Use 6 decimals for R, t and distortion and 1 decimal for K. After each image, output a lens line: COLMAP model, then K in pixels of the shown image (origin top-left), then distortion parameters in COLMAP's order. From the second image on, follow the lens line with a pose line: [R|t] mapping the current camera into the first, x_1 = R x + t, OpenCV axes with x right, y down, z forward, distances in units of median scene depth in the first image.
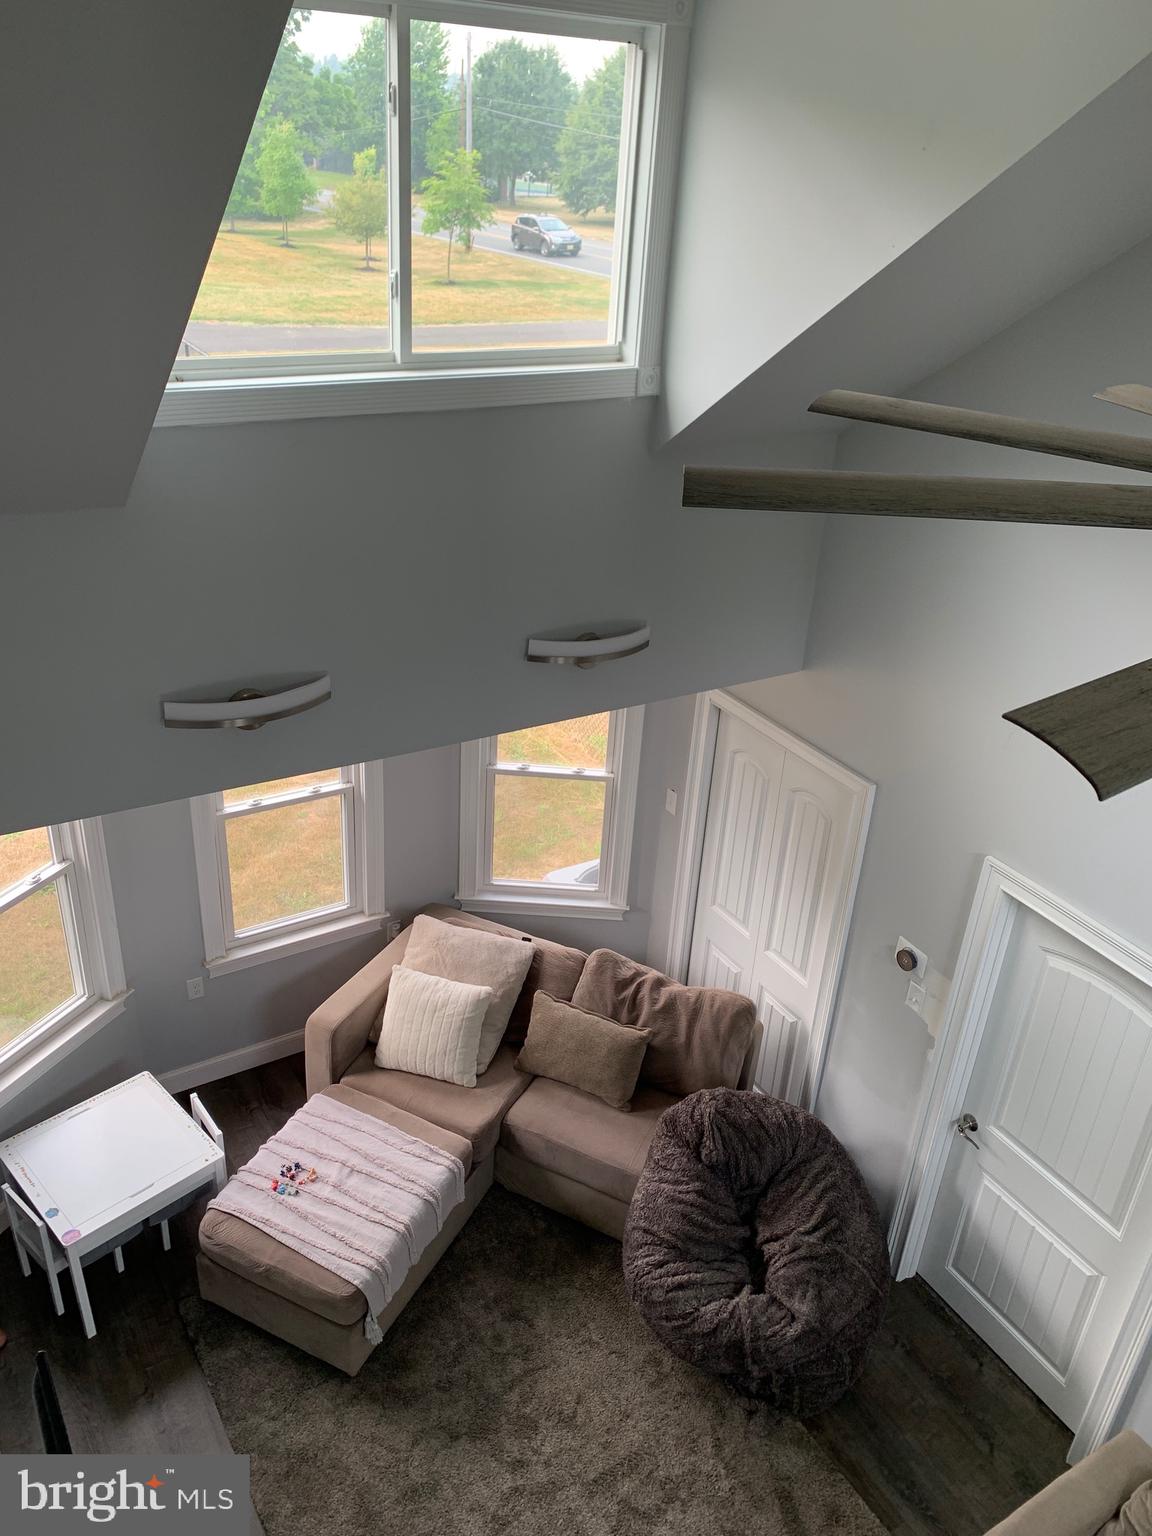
lens RADIAL K [[1189.3, 0, 585.3], [0, 1189.3, 730.8], [0, 0, 1]] dist [-0.007331, 0.006511]
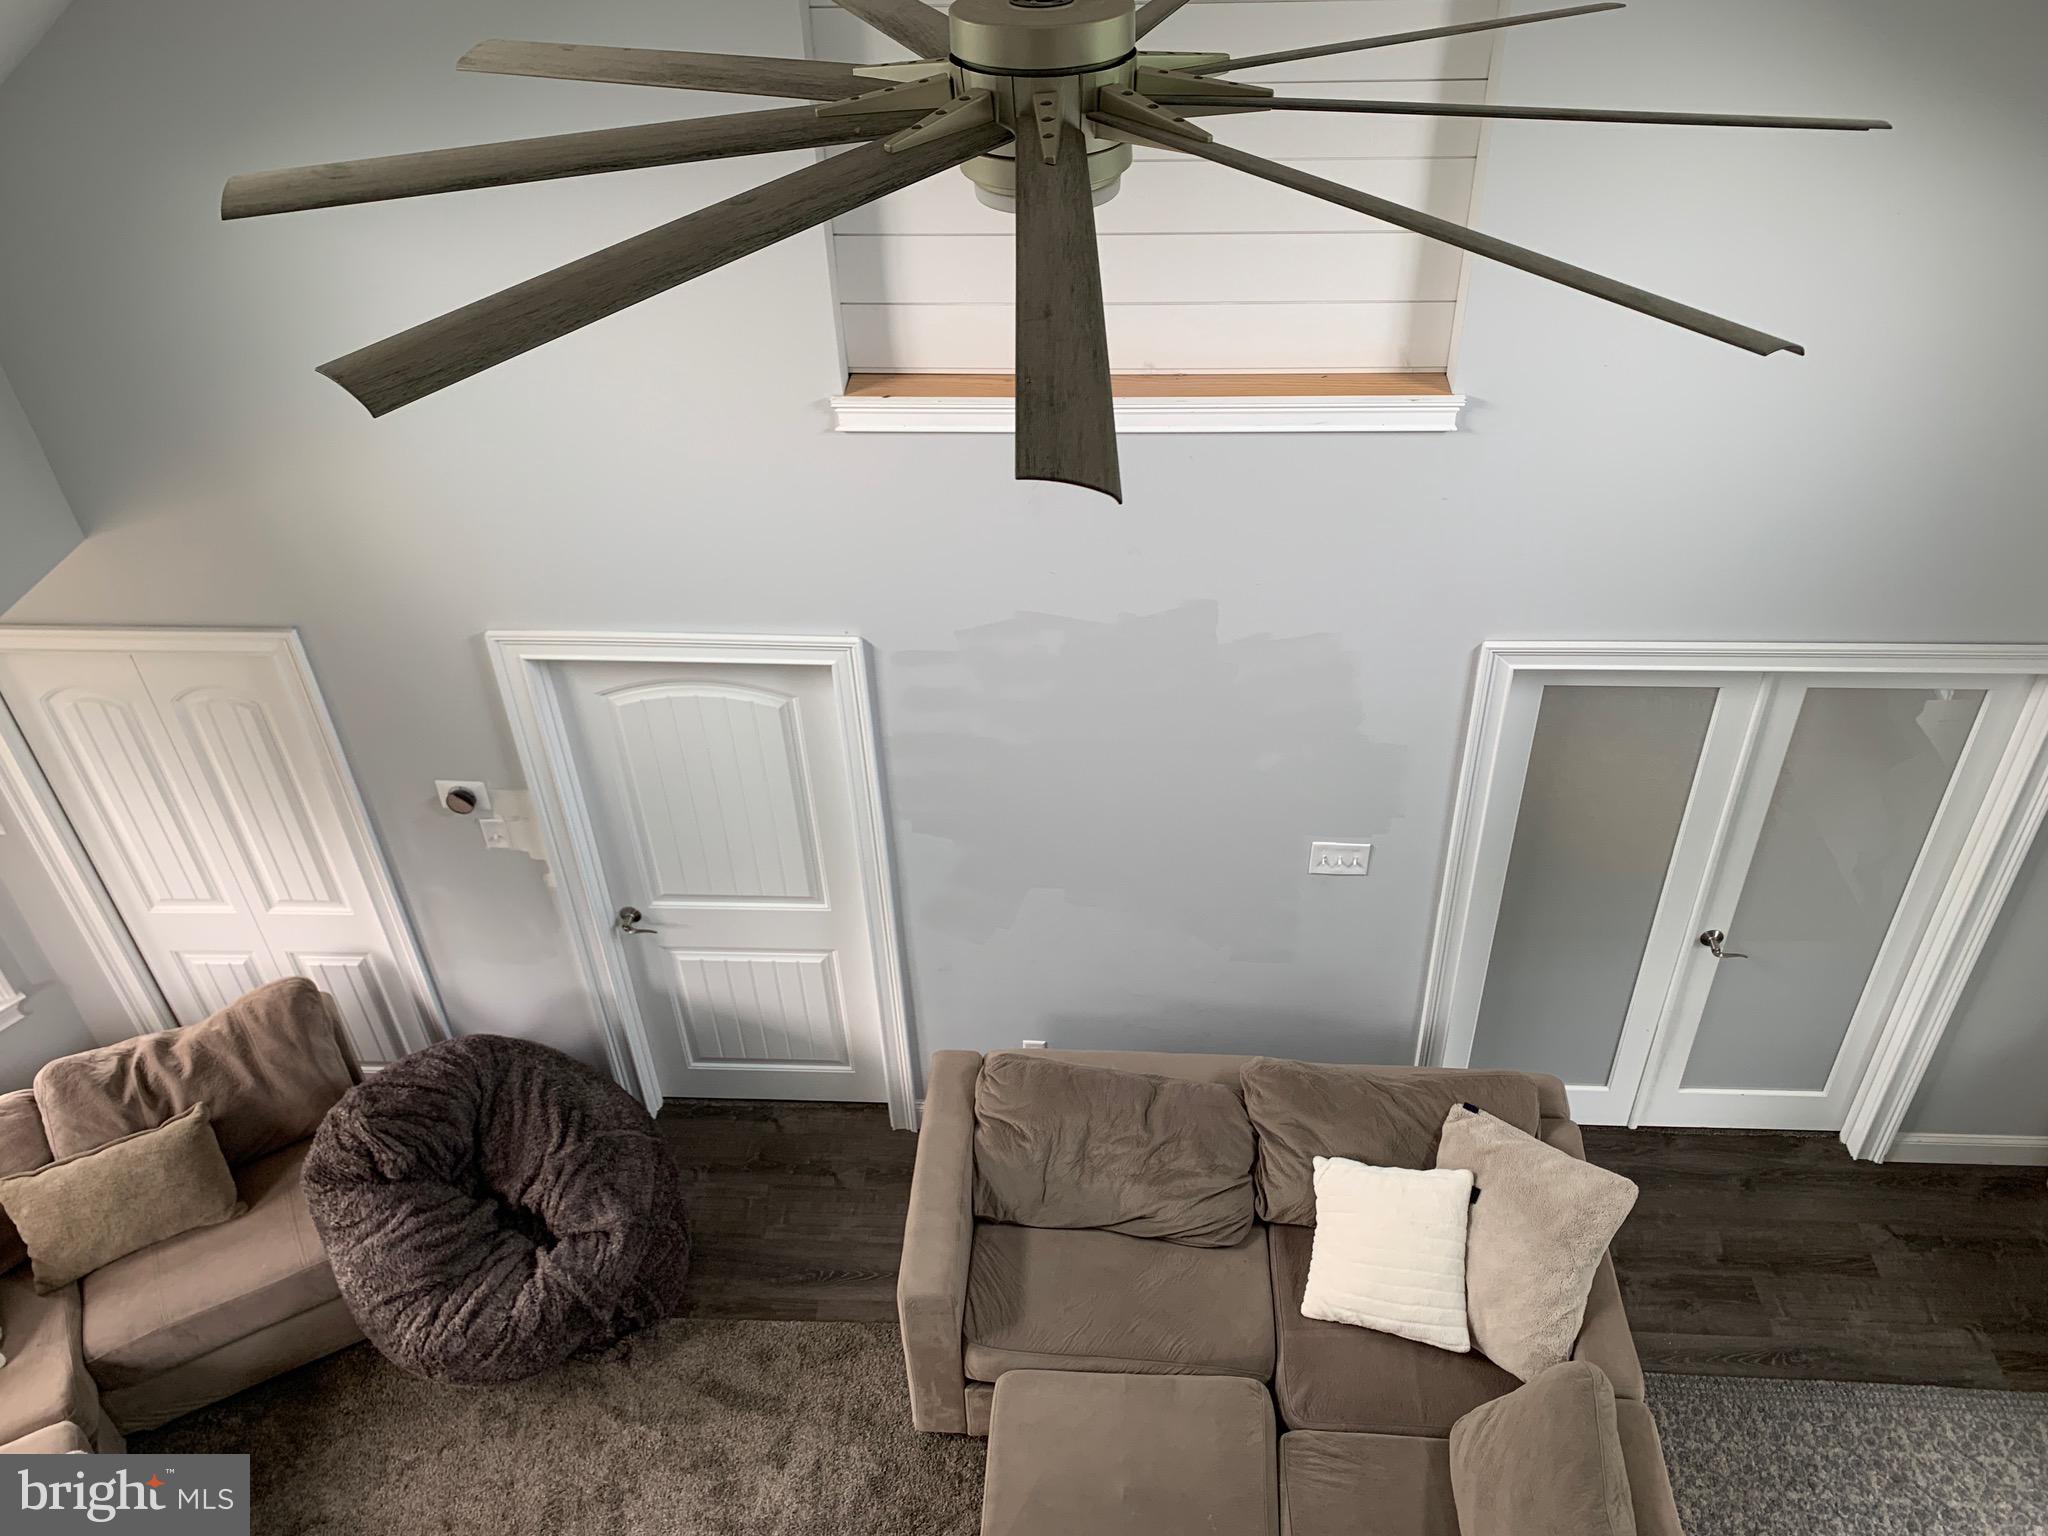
lens RADIAL K [[1585.4, 0, 1036.4], [0, 1585.4, 762.4], [0, 0, 1]] dist [0.070899, -0.076387]
pose [[0.581365, -0.566093, 0.584425, -0.108439], [0.429799, 0.823556, 0.370174, -0.054169], [-0.690860, 0.035980, 0.722093, -0.018271]]
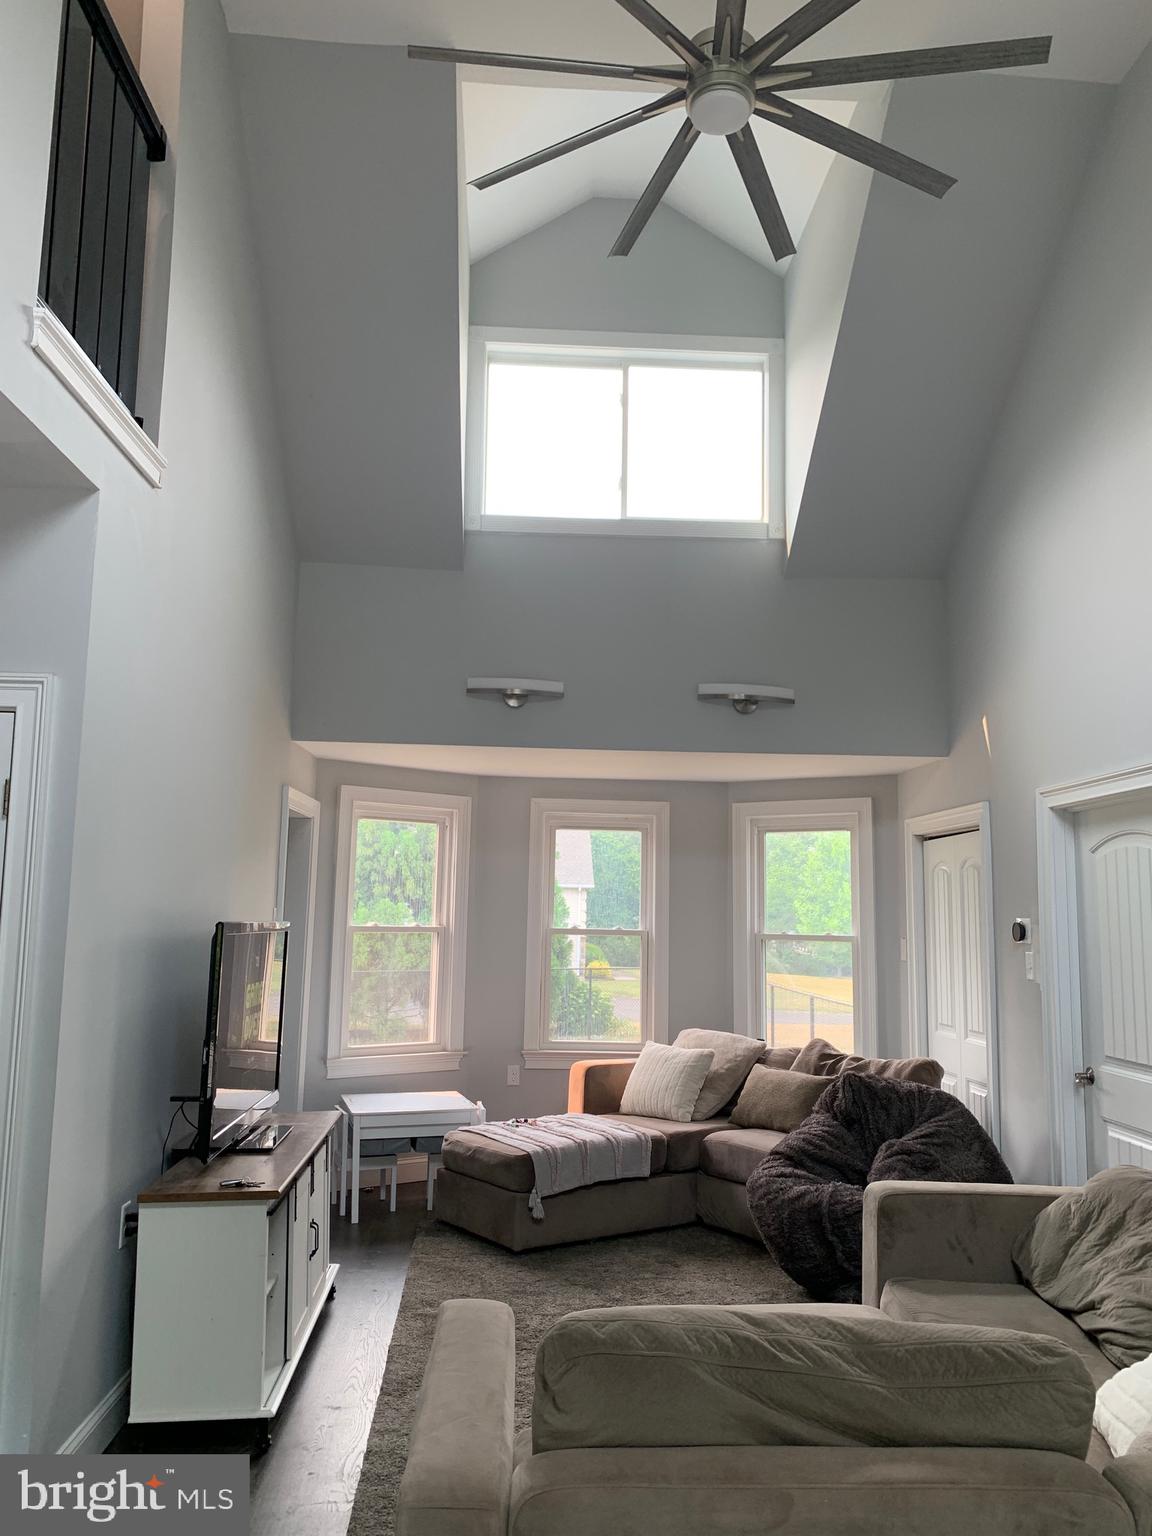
lens RADIAL K [[1189.1, 0, 564.2], [0, 1189.1, 781.8], [0, 0, 1]] dist [0.070899, -0.076387]
pose [[0.868838, -0.109147, -0.482916, 0.460600], [-0.190452, 0.826661, -0.529490, 0.758482], [0.457000, 0.552013, 0.697447, -0.069074]]
